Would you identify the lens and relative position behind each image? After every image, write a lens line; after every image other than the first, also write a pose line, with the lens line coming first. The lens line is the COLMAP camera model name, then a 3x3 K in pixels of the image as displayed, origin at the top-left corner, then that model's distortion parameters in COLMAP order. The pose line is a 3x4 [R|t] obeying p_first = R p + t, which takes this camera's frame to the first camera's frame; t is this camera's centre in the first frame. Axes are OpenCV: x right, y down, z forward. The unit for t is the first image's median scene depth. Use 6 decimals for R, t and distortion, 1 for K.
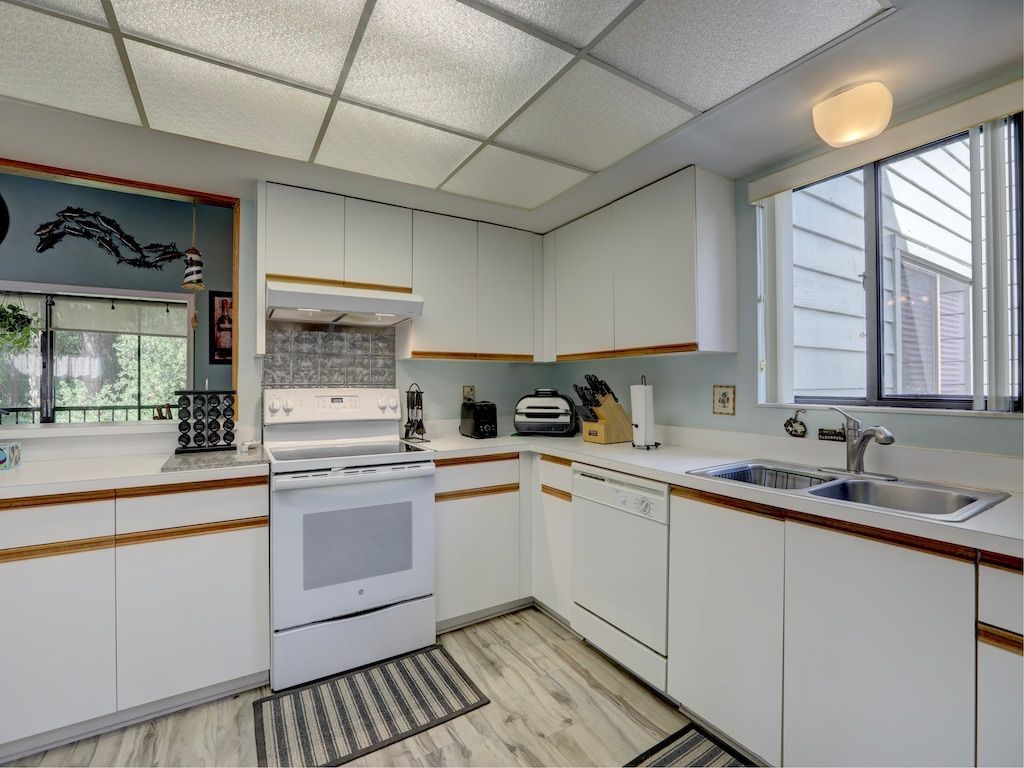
lens RADIAL K [[467.3, 0, 492.4], [0, 467.3, 381.0], [0, 0, 1]] dist [-0.012886, 0.005672]
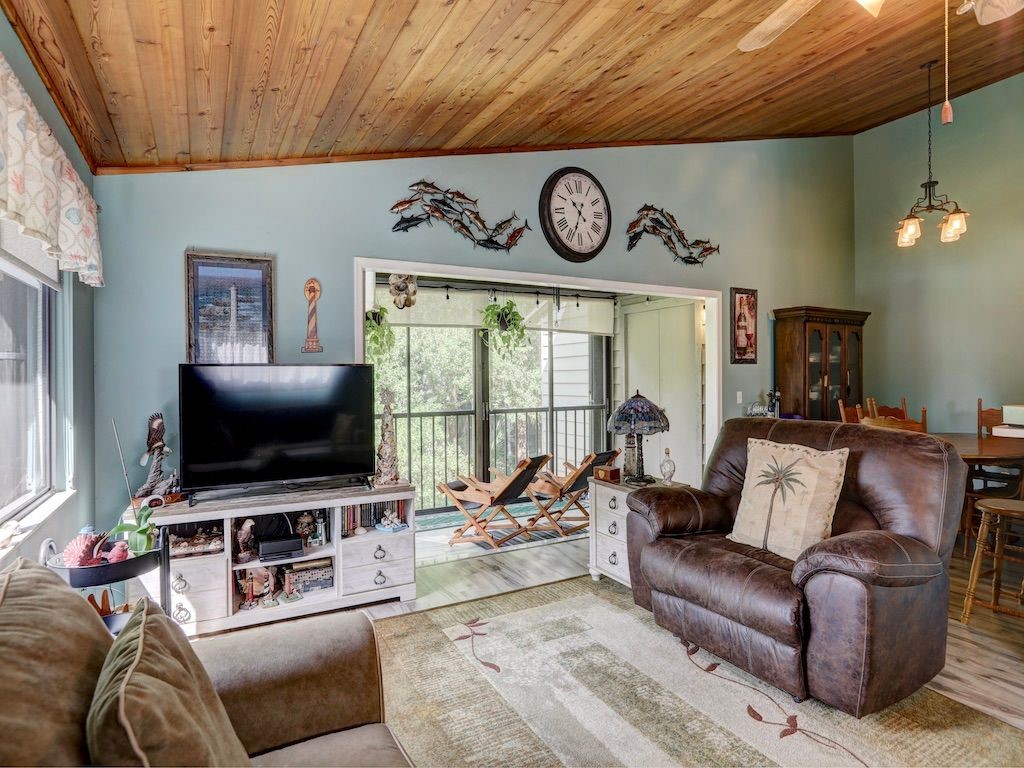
lens RADIAL K [[566.0, 0, 511.5], [0, 566.0, 377.0], [0, 0, 1]] dist [-0.023393, 0.002375]
pose [[0.999947, -0.007986, 0.006475, -2.137477], [0.007979, 0.999967, 0.001207, -0.027593], [-0.006485, -0.001156, 0.999978, -0.324163]]
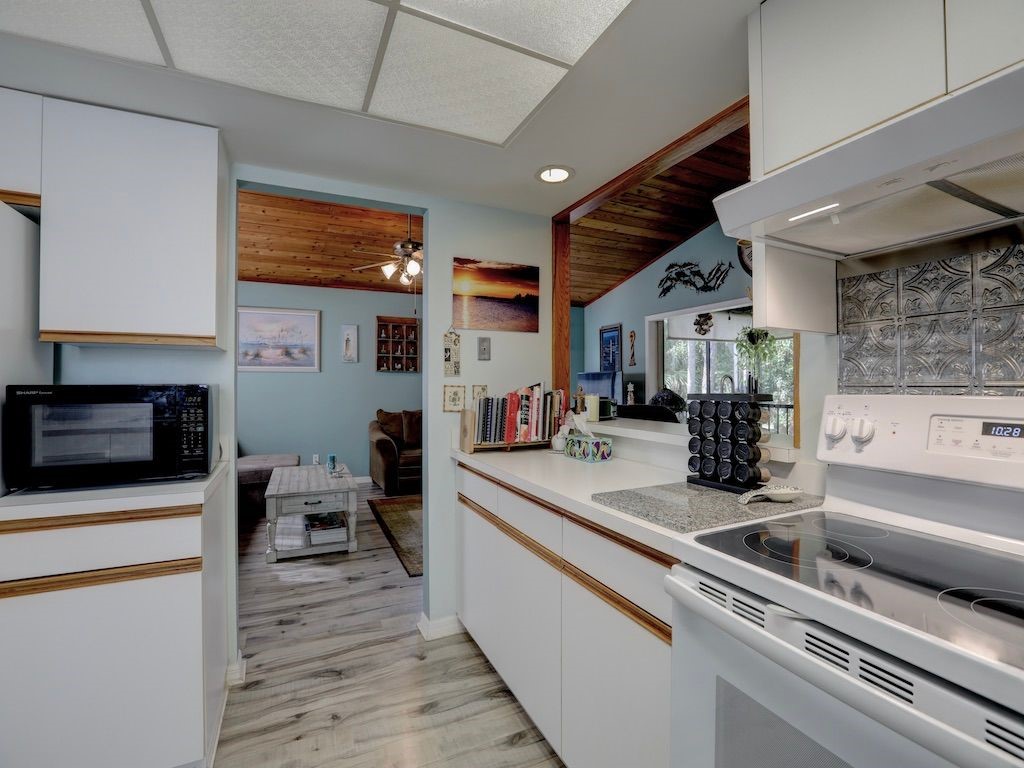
lens RADIAL K [[467.3, 0, 523.1], [0, 467.3, 374.0], [0, 0, 1]] dist [-0.012886, 0.005672]
pose [[-0.031780, -0.021233, -0.999269, 0.039001], [0.003886, 0.999764, -0.021367, 0.004742], [0.999487, -0.004562, -0.031690, 0.661657]]
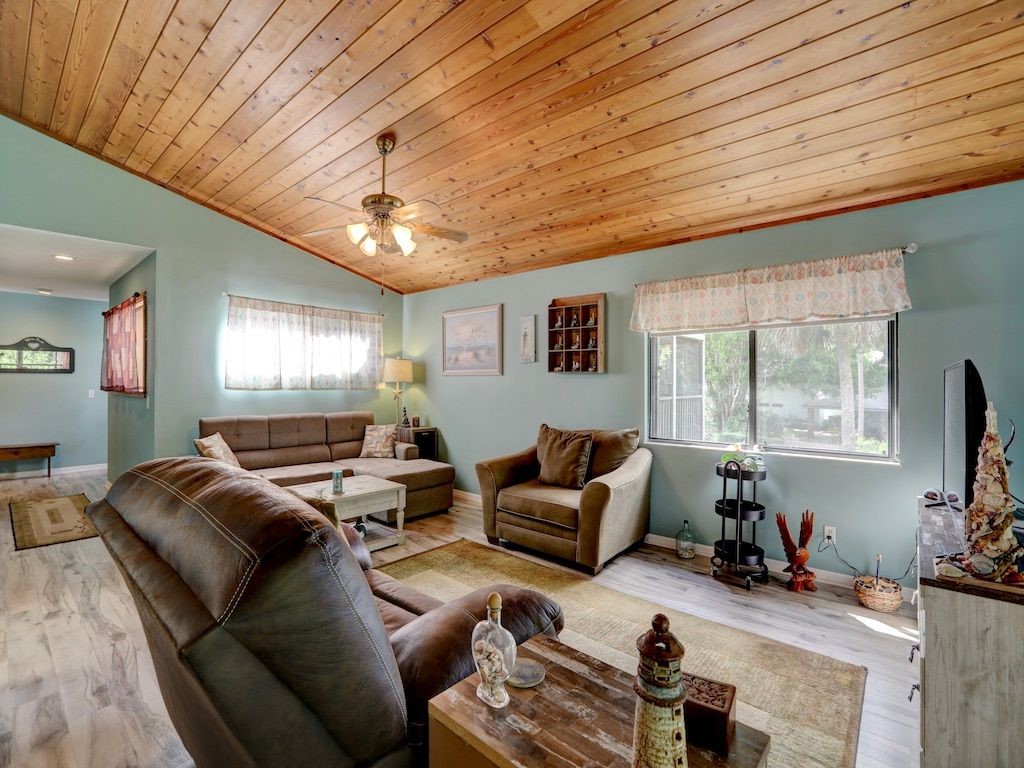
lens RADIAL K [[491.6, 0, 511.2], [0, 491.6, 379.8], [0, 0, 1]] dist [-0.005515, -0.000618]
pose [[-0.928983, -0.007115, -0.370055, -1.549788], [-0.003782, 0.999945, -0.009734, -0.019276], [0.370104, -0.007643, -0.928959, 1.573843]]
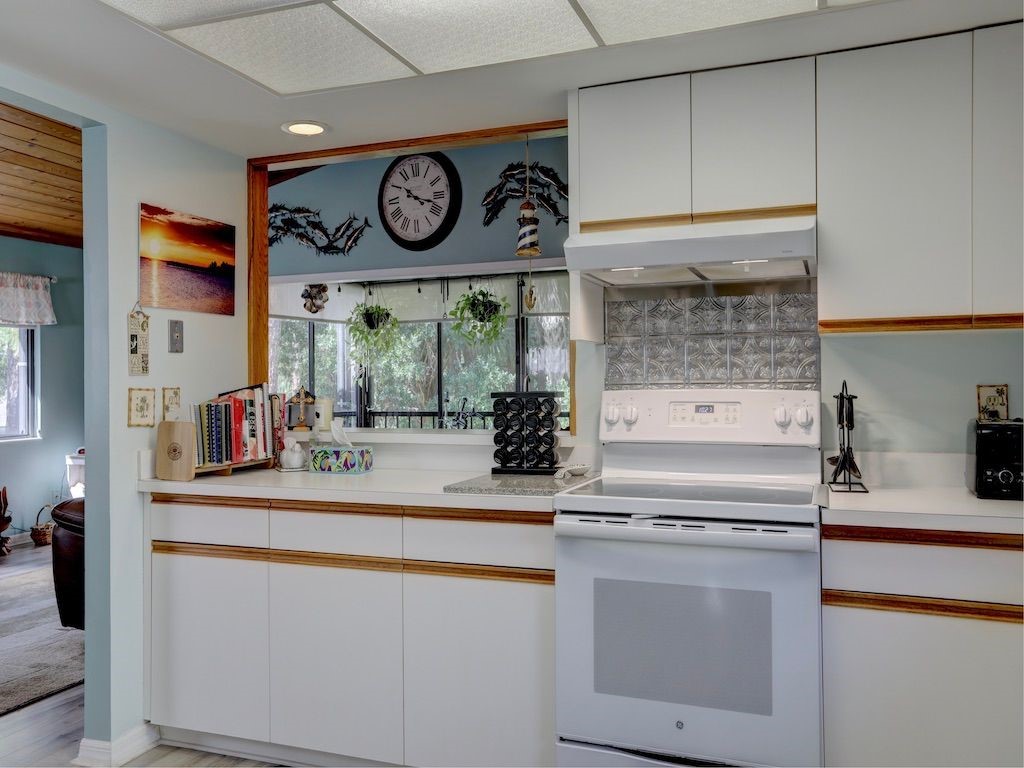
lens RADIAL K [[834.6, 0, 510.6], [0, 834.6, 381.7], [0, 0, 1]] dist [0.029914, 0.023247]
pose [[0.642931, -0.005370, -0.765905, 0.350705], [0.011114, 0.999936, 0.002319, 0.000548], [0.765843, -0.010003, 0.642950, 0.109220]]
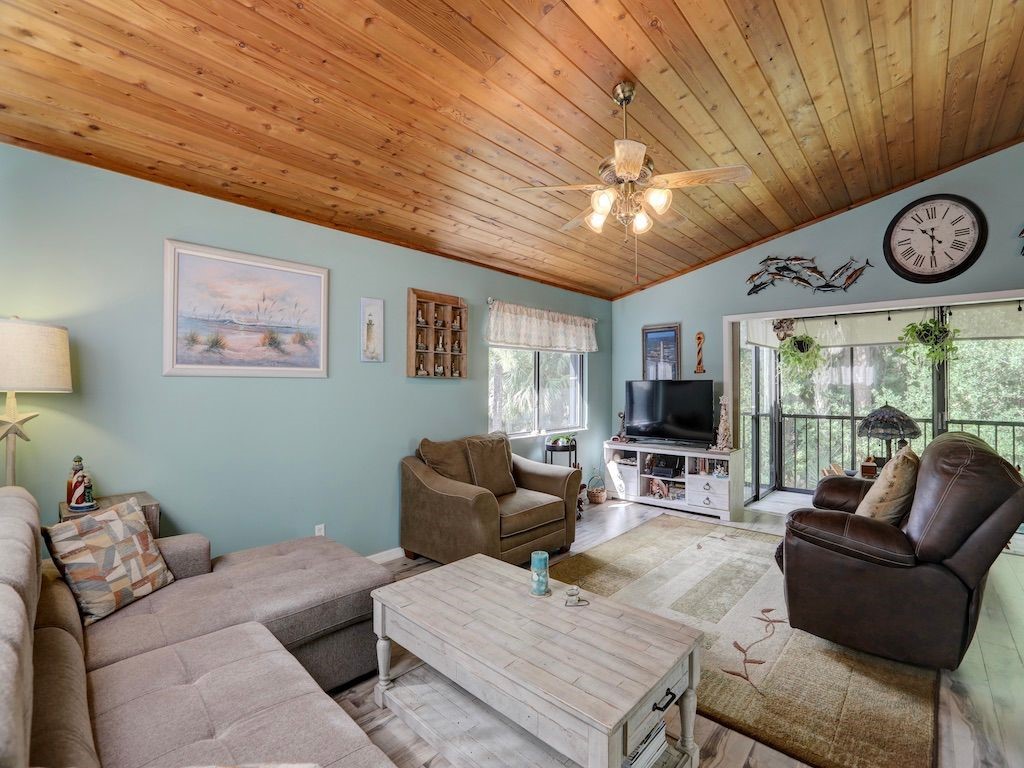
lens RADIAL K [[467.3, 0, 529.4], [0, 467.3, 374.7], [0, 0, 1]] dist [-0.012886, 0.005672]
pose [[0.367196, -0.020365, -0.929921, -0.852749], [0.000105, 0.999761, -0.021853, -0.039826], [0.930144, 0.007927, 0.367111, -0.404676]]
